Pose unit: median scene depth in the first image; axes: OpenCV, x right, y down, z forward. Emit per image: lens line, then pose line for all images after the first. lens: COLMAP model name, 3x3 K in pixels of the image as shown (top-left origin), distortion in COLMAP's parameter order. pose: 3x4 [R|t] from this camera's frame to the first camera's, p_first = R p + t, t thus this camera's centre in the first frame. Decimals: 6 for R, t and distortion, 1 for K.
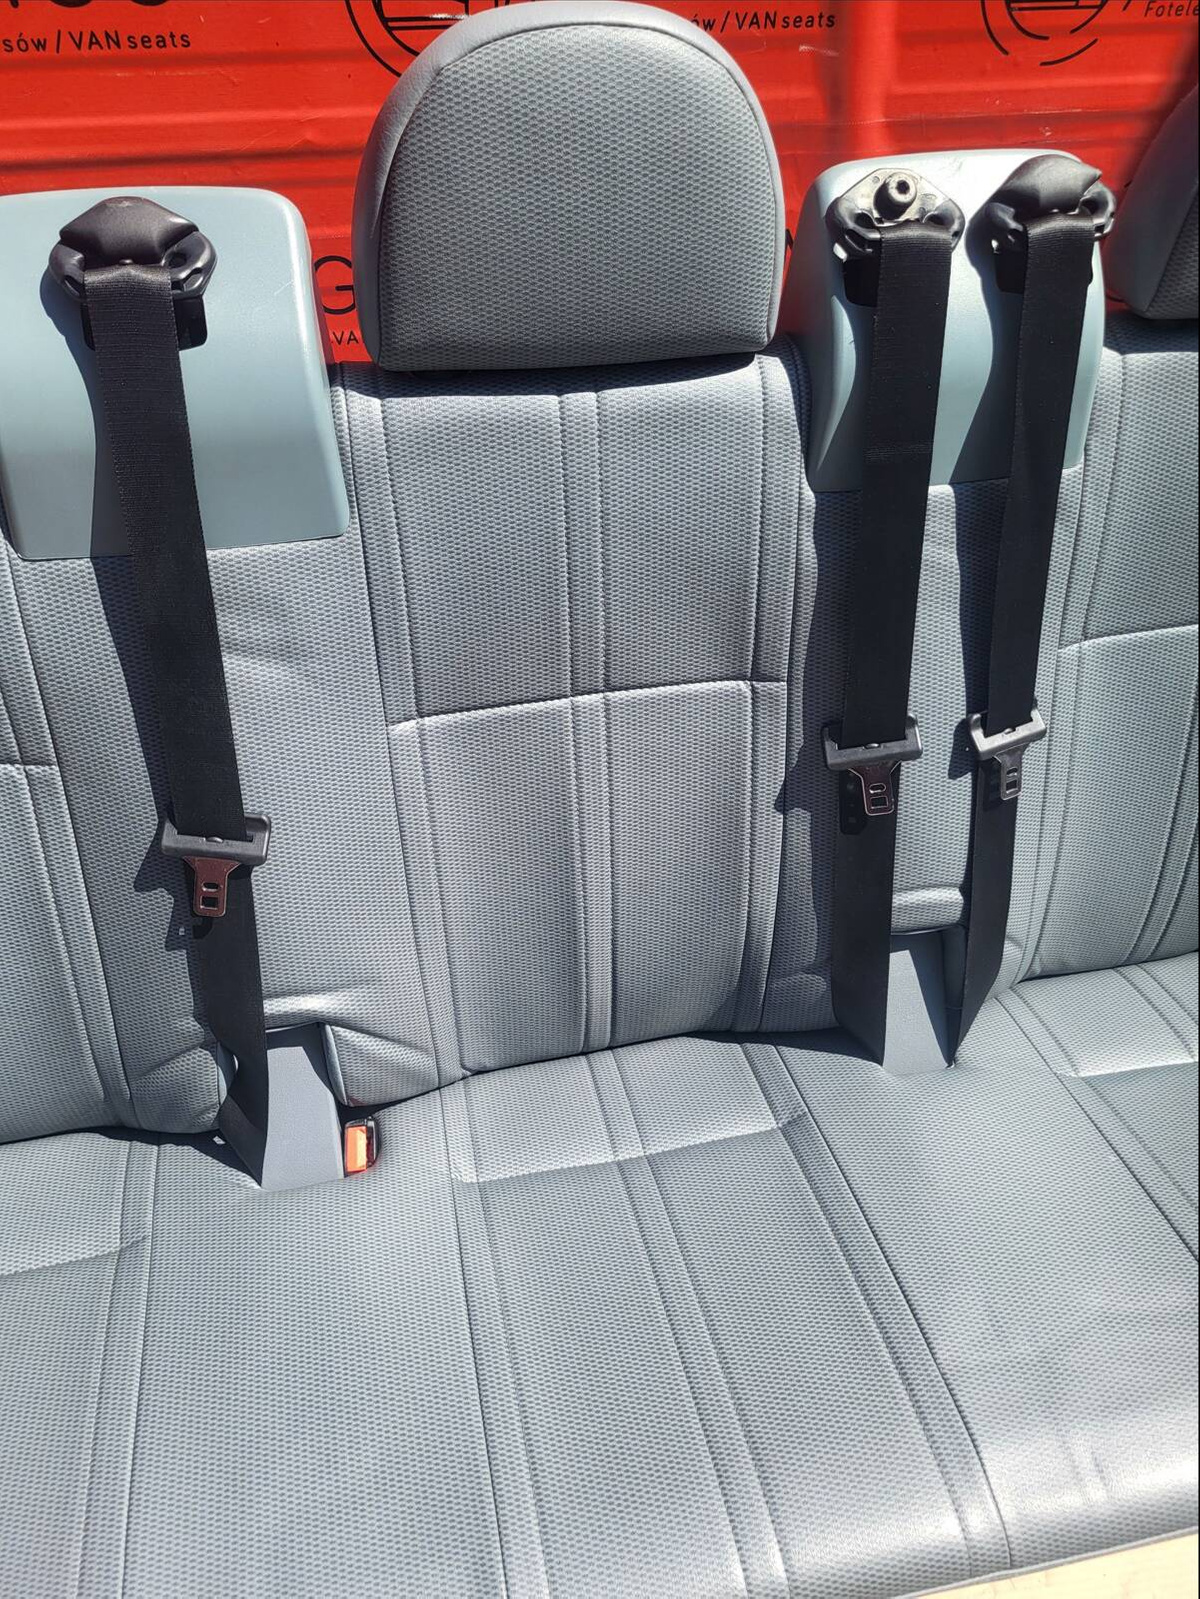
lens RADIAL K [[1225.7, 0, 592.4], [0, 1225.7, 839.1], [0, 0, 1]] dist [0.050934, -0.046276]
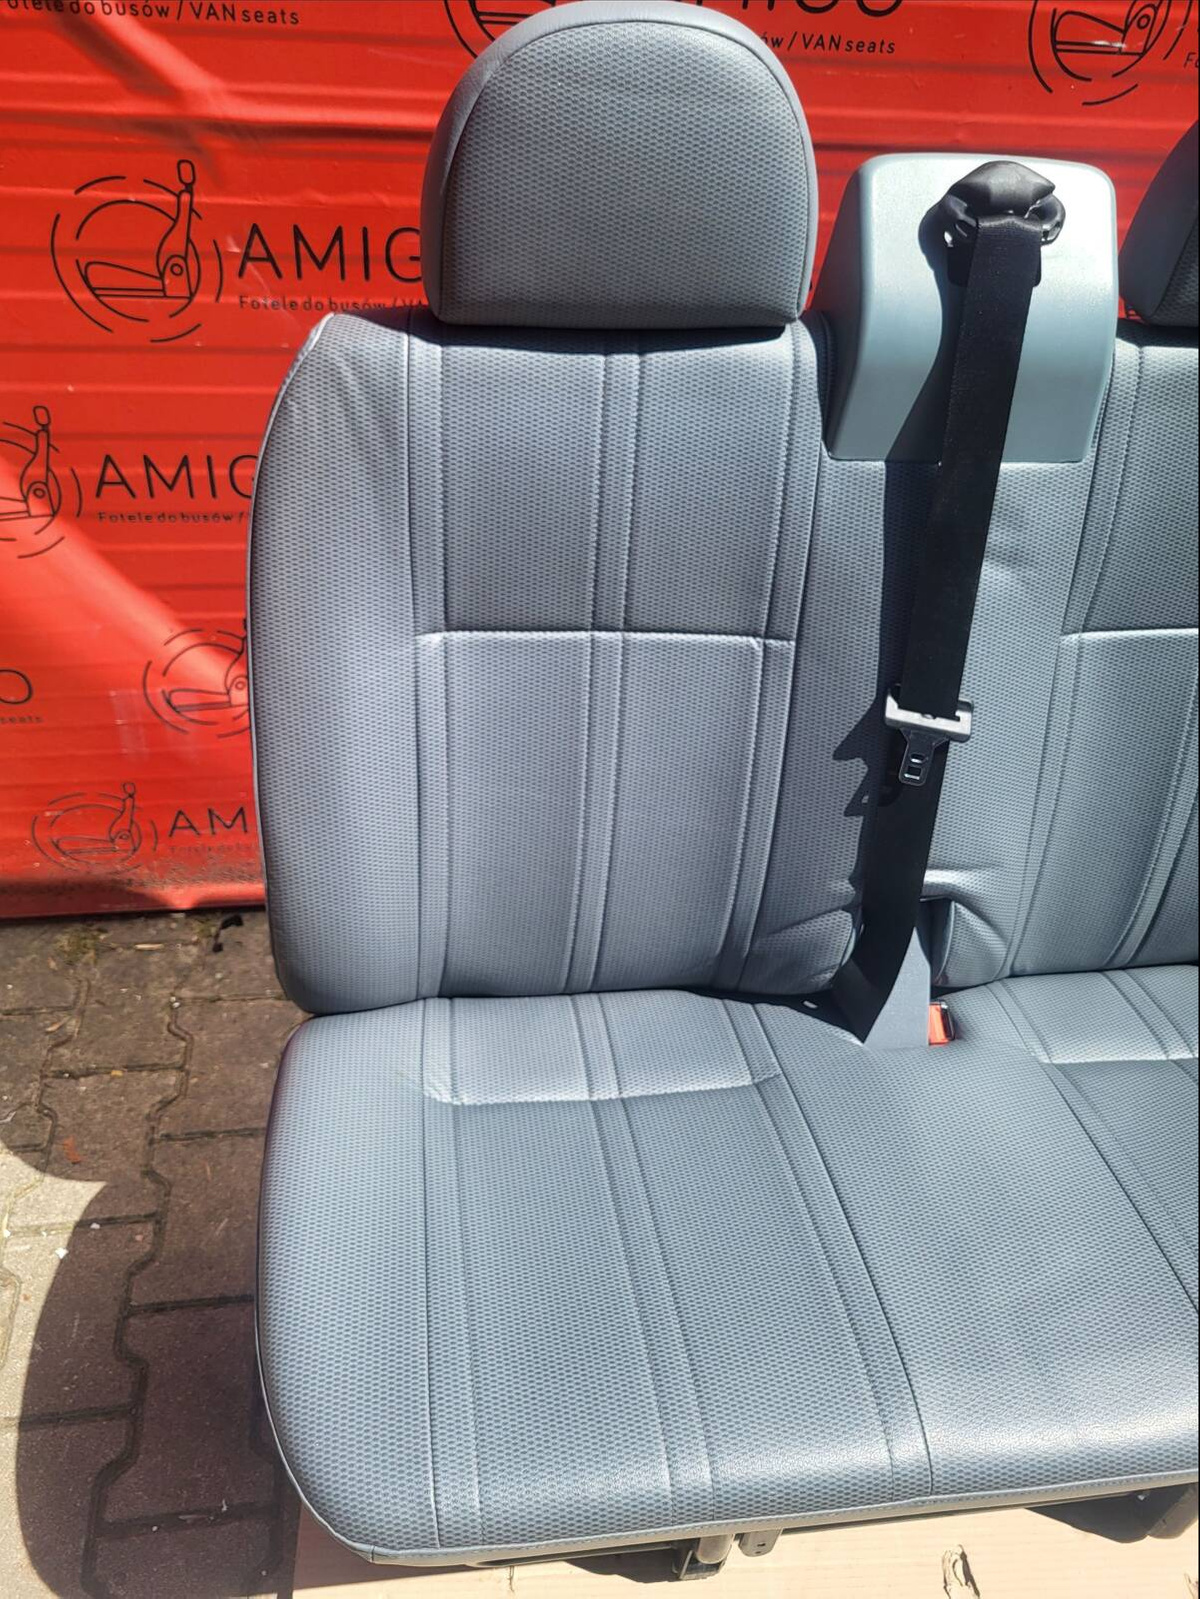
lens RADIAL K [[1220.0, 0, 600.0], [0, 1220.0, 799.5], [0, 0, 1]] dist [0.021602, -0.028281]
pose [[0.995275, 0.089140, -0.038484, -0.541342], [-0.091278, 0.994140, -0.057917, 0.165074], [0.033095, 0.061156, 0.997579, -0.132392]]
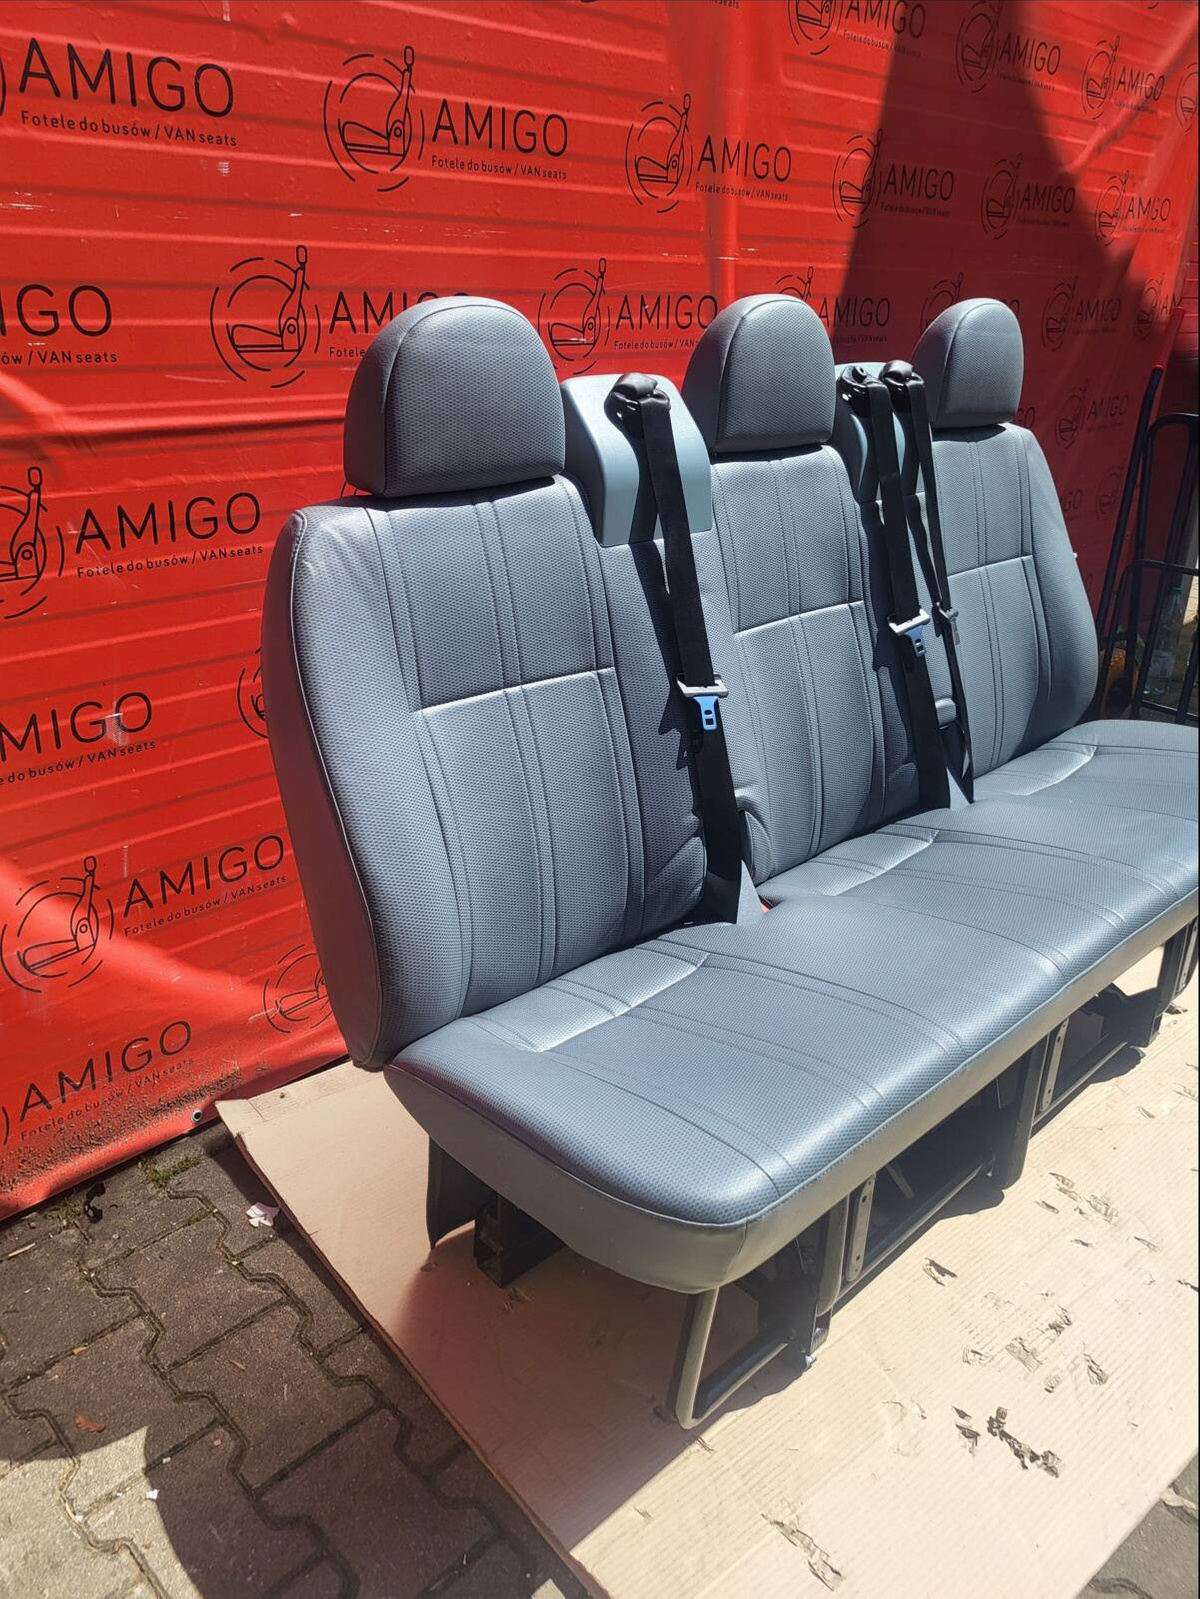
lens RADIAL K [[1221.1, 0, 603.9], [0, 1221.1, 812.1], [0, 0, 1]] dist [0.030128, -0.034342]
pose [[0.840701, -0.215985, 0.496561, -1.320773], [0.376352, 0.892380, -0.249031, 0.541275], [-0.389334, 0.396242, 0.831511, -0.358186]]
